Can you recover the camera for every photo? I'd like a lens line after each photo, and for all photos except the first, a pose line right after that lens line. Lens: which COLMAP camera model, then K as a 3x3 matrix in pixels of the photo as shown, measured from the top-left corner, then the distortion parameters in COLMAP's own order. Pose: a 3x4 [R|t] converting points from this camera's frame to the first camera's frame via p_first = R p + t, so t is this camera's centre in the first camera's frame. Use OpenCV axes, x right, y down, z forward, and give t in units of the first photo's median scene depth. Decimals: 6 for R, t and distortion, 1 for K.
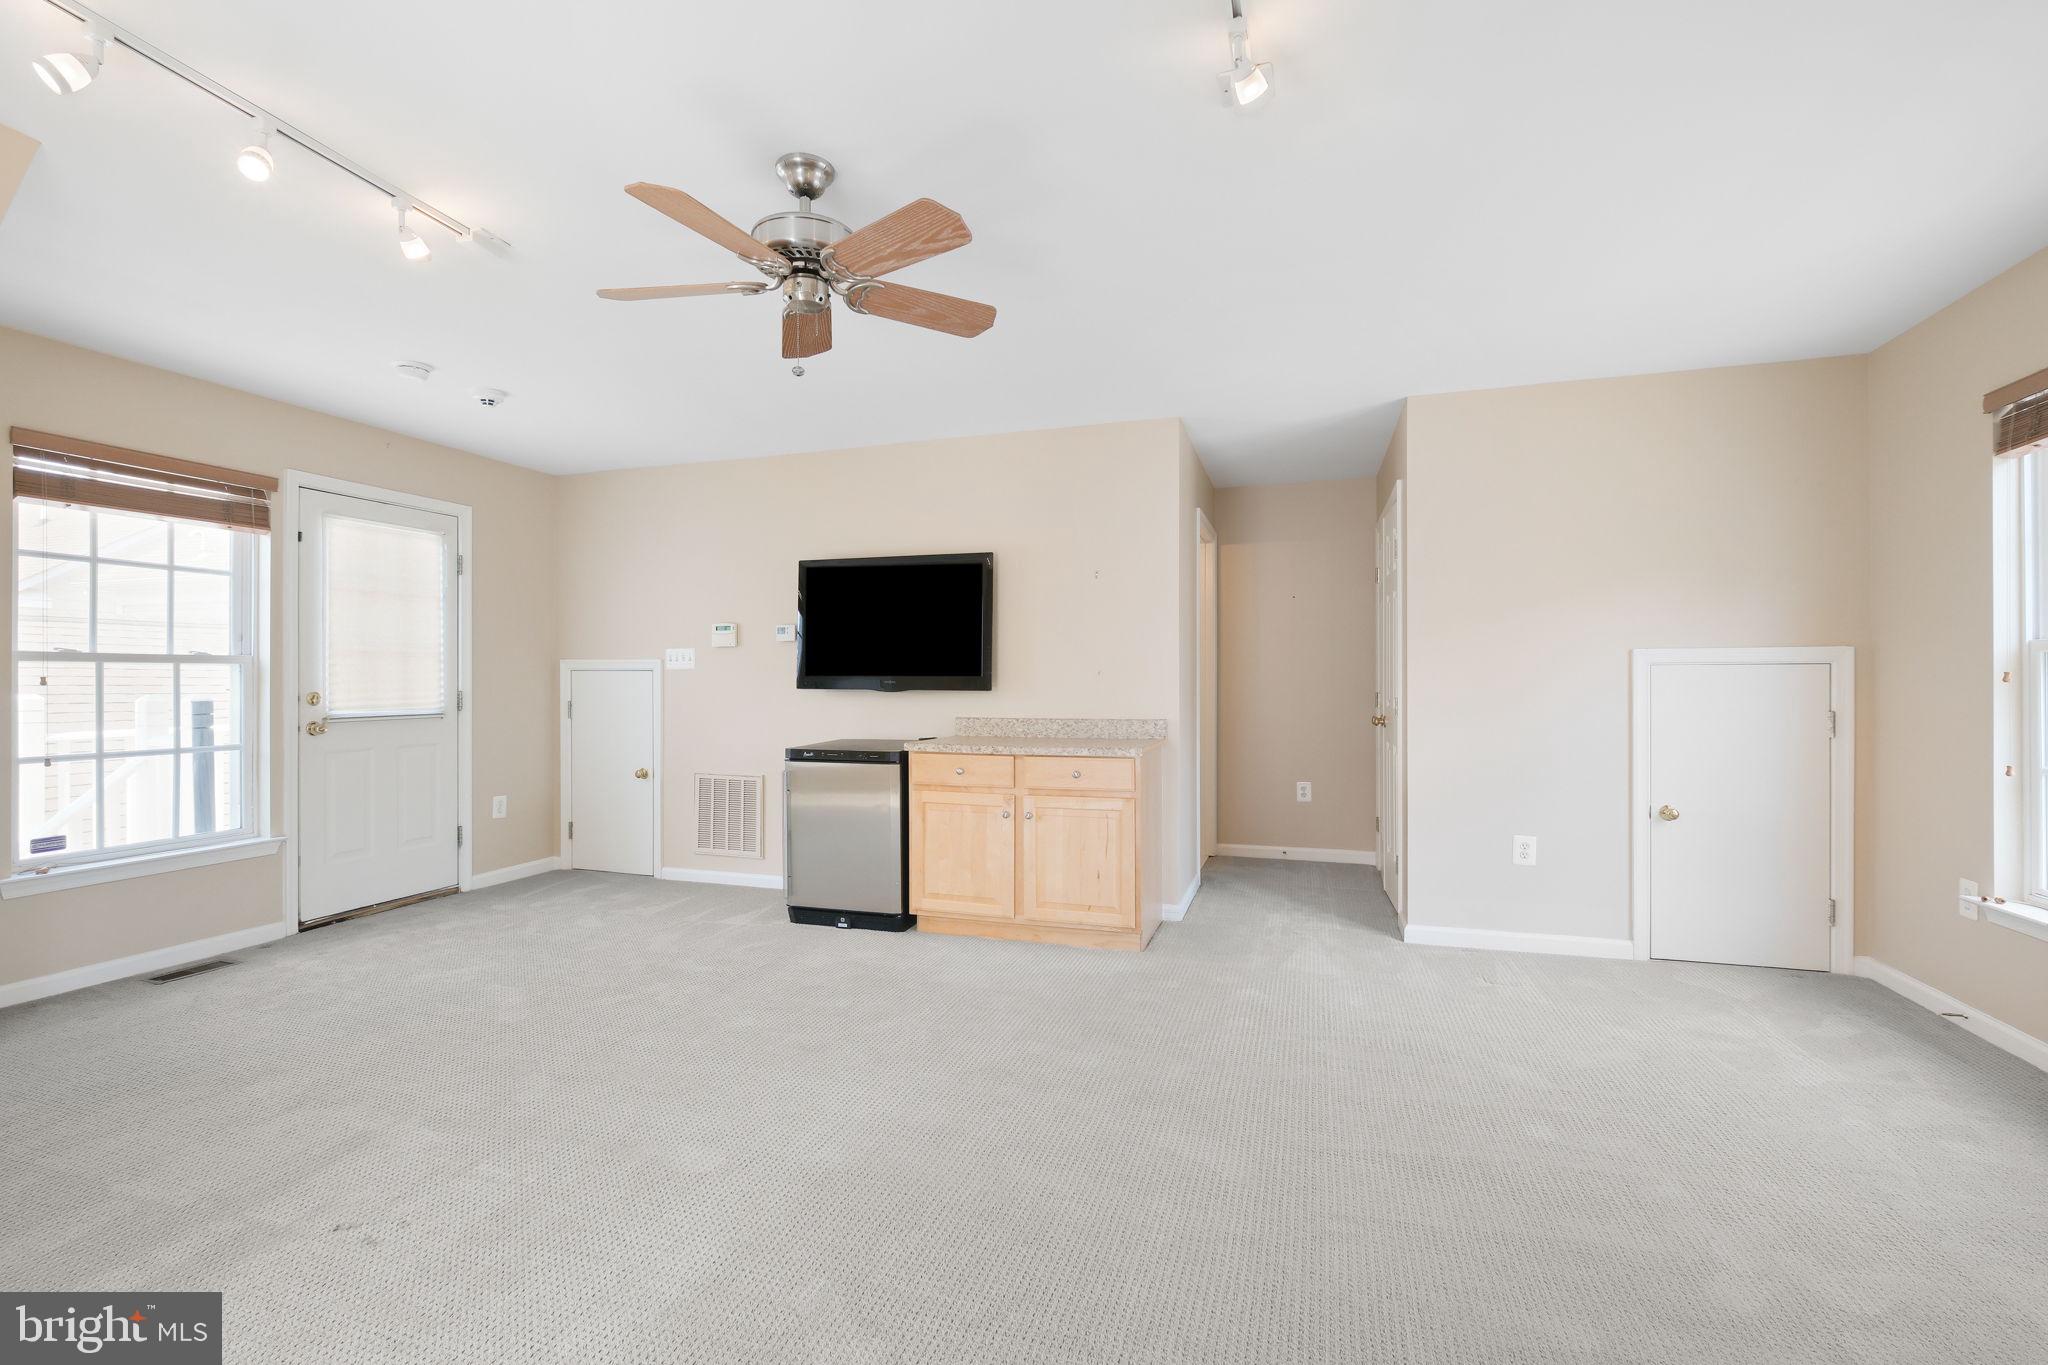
lens RADIAL K [[894.8, 0, 1024.0], [0, 894.8, 682.5], [0, 0, 1]] dist [-0.001043, 0.005909]
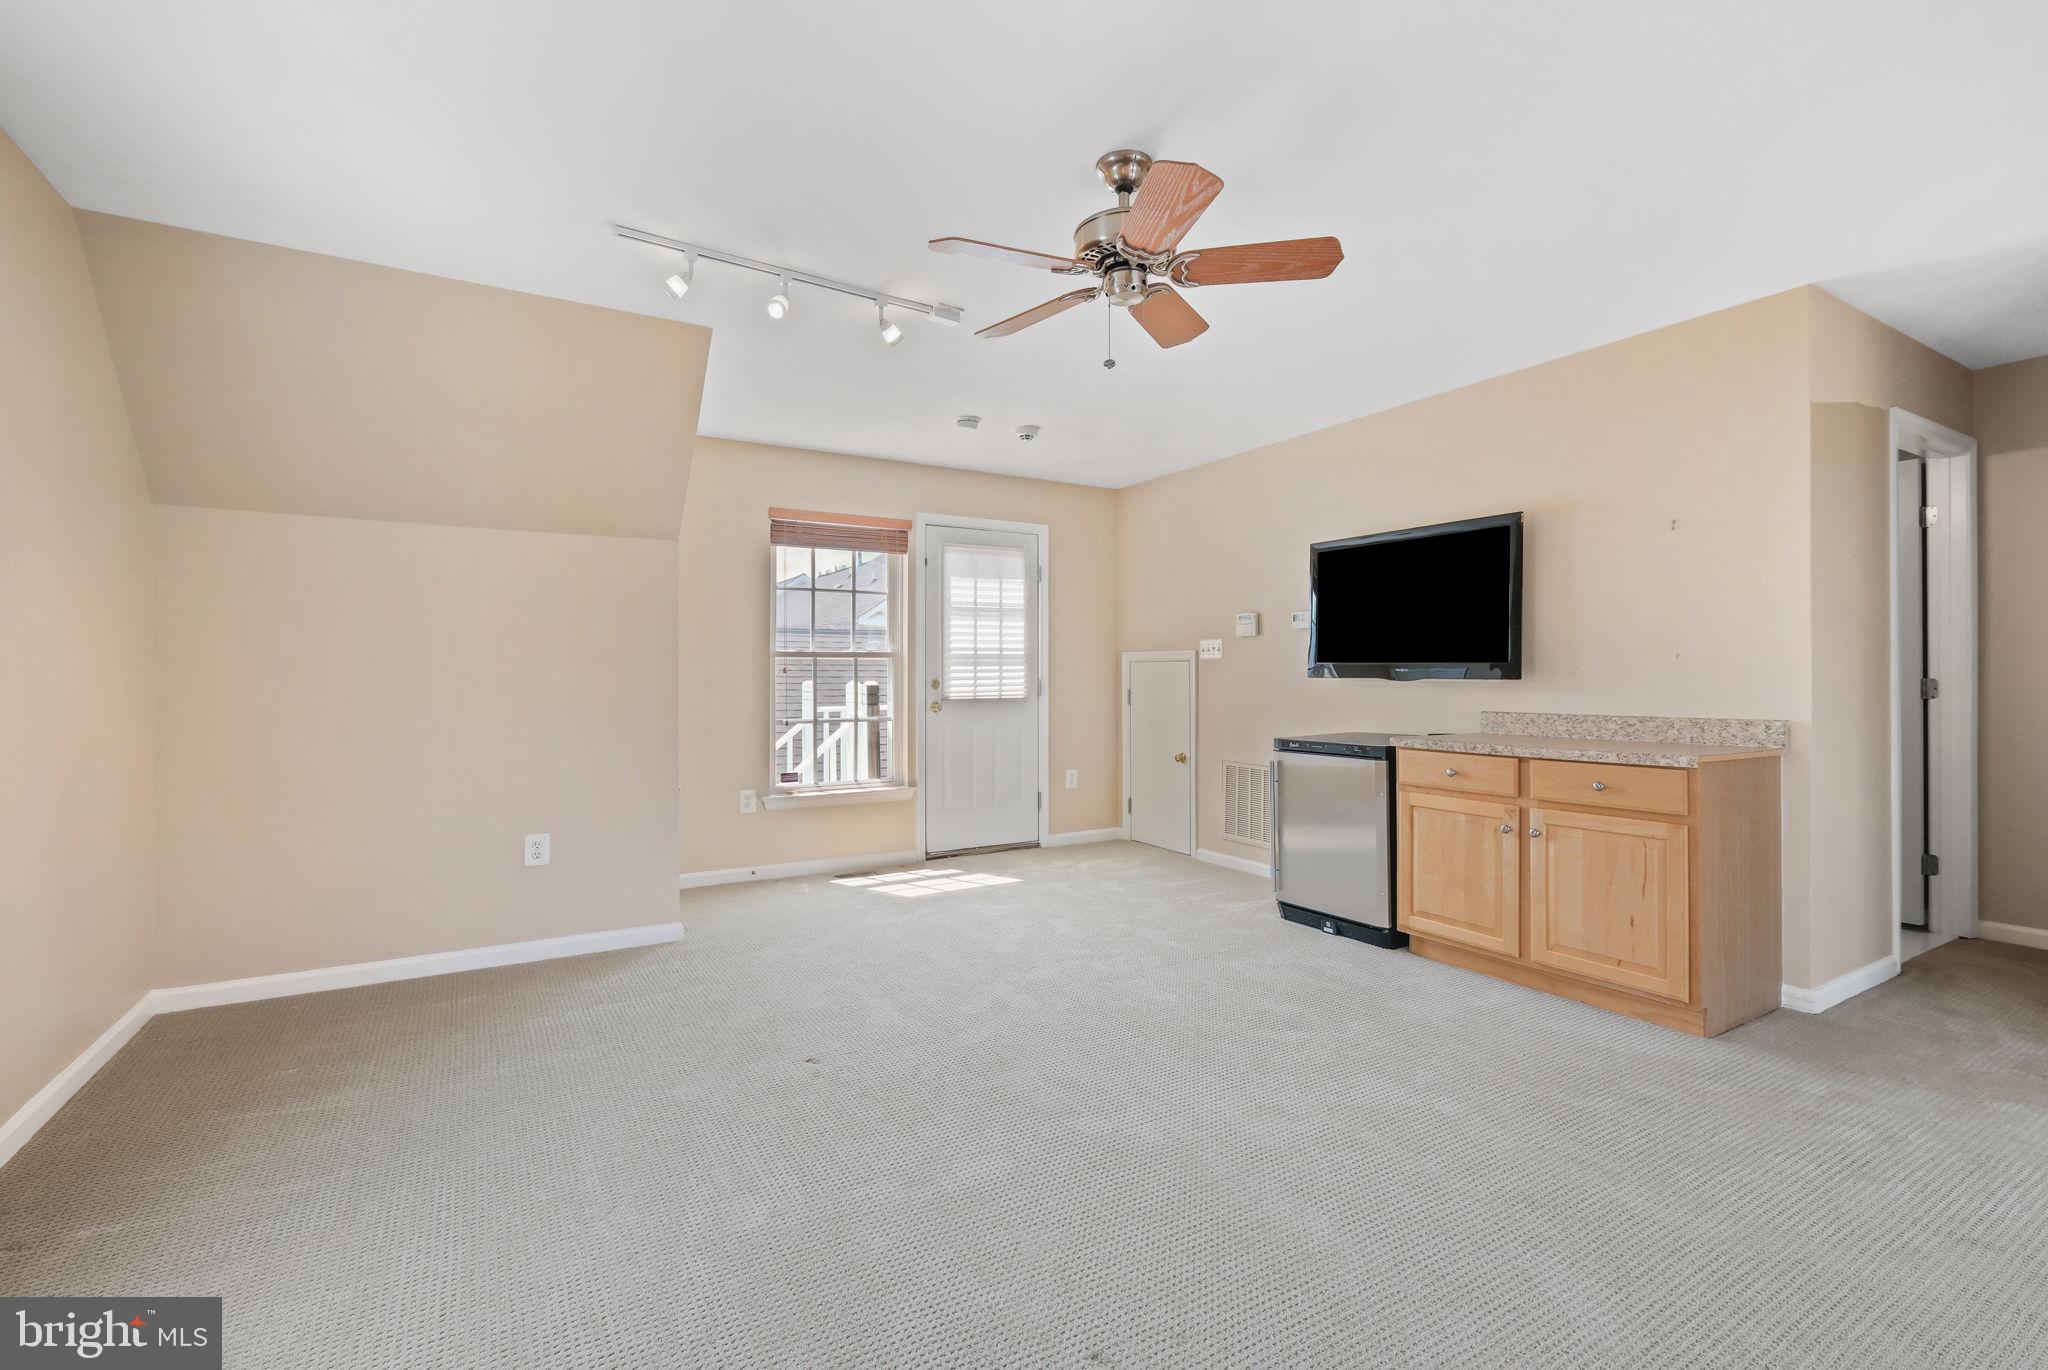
lens RADIAL K [[916.3, 0, 1023.8], [0, 916.3, 675.9], [0, 0, 1]] dist [0.002336, 0.000028]
pose [[0.756811, -0.000910, -0.653633, 0.185429], [-0.000113, 0.999999, -0.001523, 0.007545], [0.653633, 0.001227, 0.756810, 0.067766]]
